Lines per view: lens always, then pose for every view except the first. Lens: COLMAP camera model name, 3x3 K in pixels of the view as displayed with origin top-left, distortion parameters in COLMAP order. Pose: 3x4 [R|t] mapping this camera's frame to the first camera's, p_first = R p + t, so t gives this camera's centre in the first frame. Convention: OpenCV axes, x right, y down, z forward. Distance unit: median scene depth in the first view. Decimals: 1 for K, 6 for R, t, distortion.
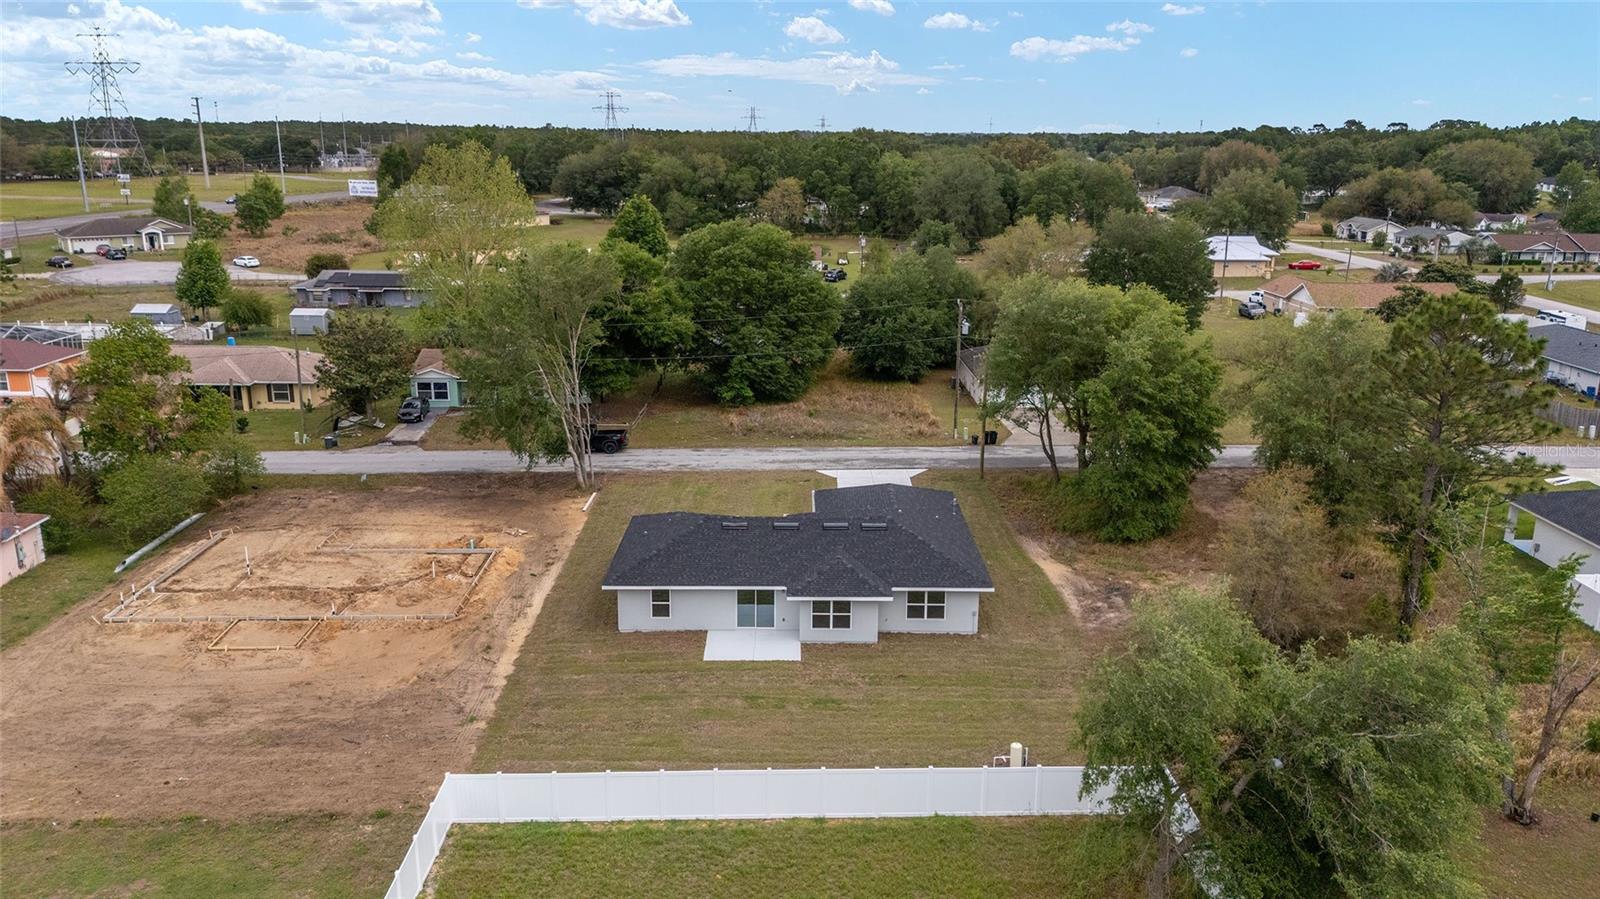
lens RADIAL K [[1179.8, 0, 800.0], [0, 1179.8, 449.5], [0, 0, 1]] dist [0.085444, -0.107313]
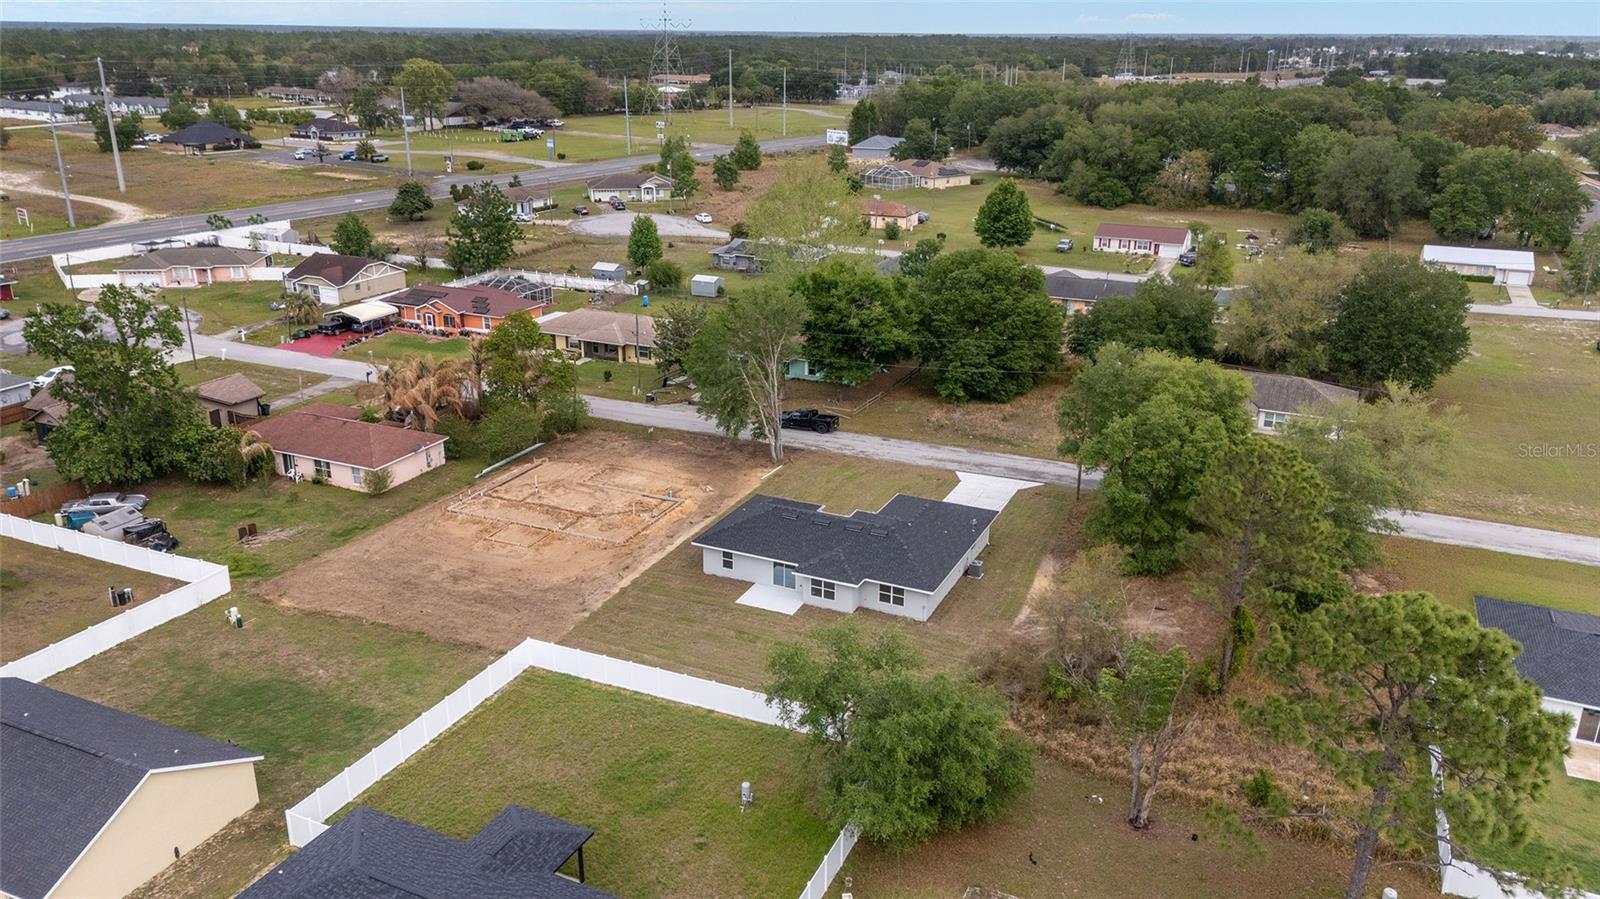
lens RADIAL K [[1162.5, 0, 800.0], [0, 1162.5, 449.5], [0, 0, 1]] dist [0.103458, -0.145411]
pose [[0.903610, 0.142371, -0.404003, 0.474451], [-0.110376, 0.988689, 0.101544, -0.148355], [0.413890, -0.047164, 0.909104, -0.269844]]
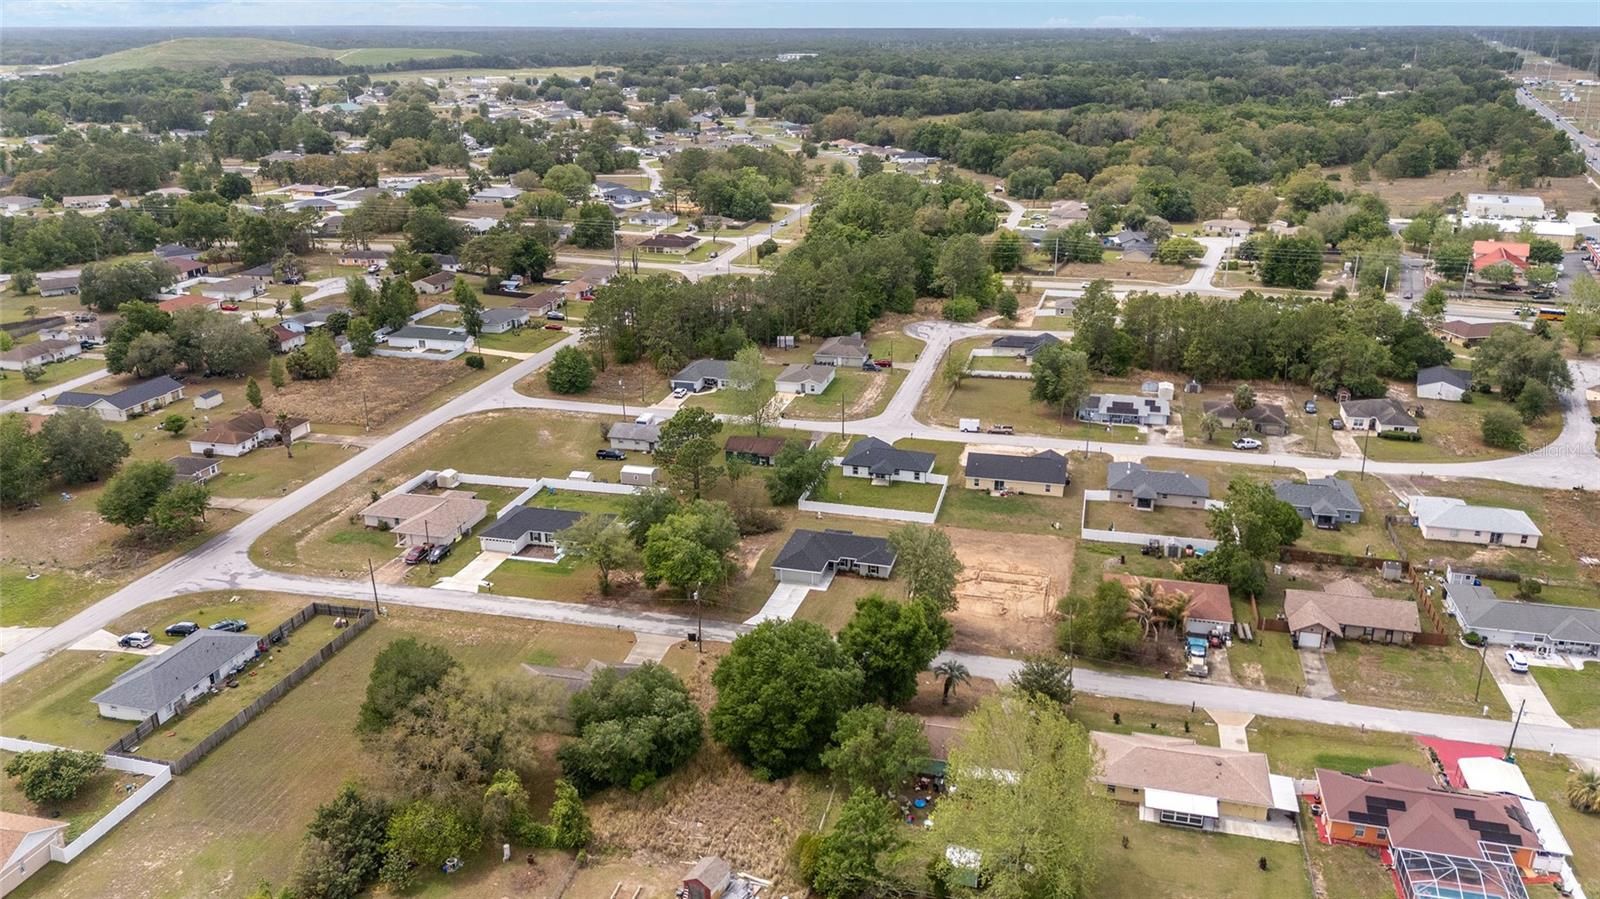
lens RADIAL K [[1179.8, 0, 800.0], [0, 1179.8, 449.5], [0, 0, 1]] dist [0.085444, -0.107313]
pose [[-0.964073, -0.090676, 0.249683, -0.624917], [0.067833, 0.824738, 0.561432, -1.815852], [-0.256831, 0.558198, -0.788957, 3.183479]]
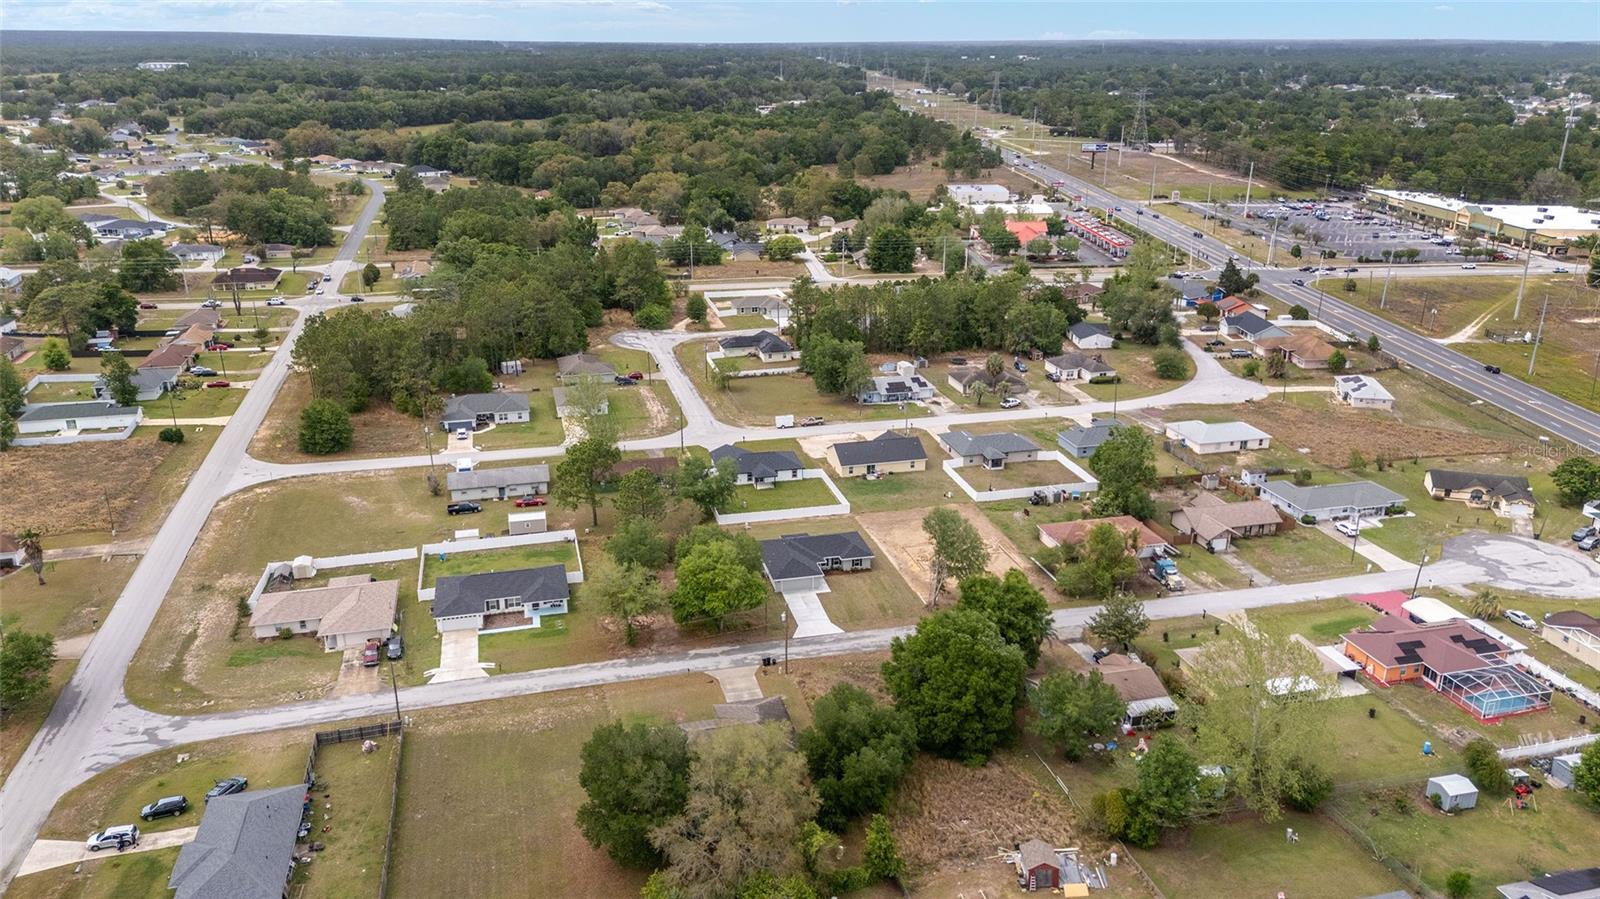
lens RADIAL K [[1162.5, 0, 800.0], [0, 1162.5, 449.5], [0, 0, 1]] dist [0.103458, -0.145411]
pose [[-0.972409, 0.067793, -0.223216, 0.688450], [-0.070181, 0.827503, 0.557058, -1.812372], [0.222476, 0.557354, -0.799913, 3.191774]]
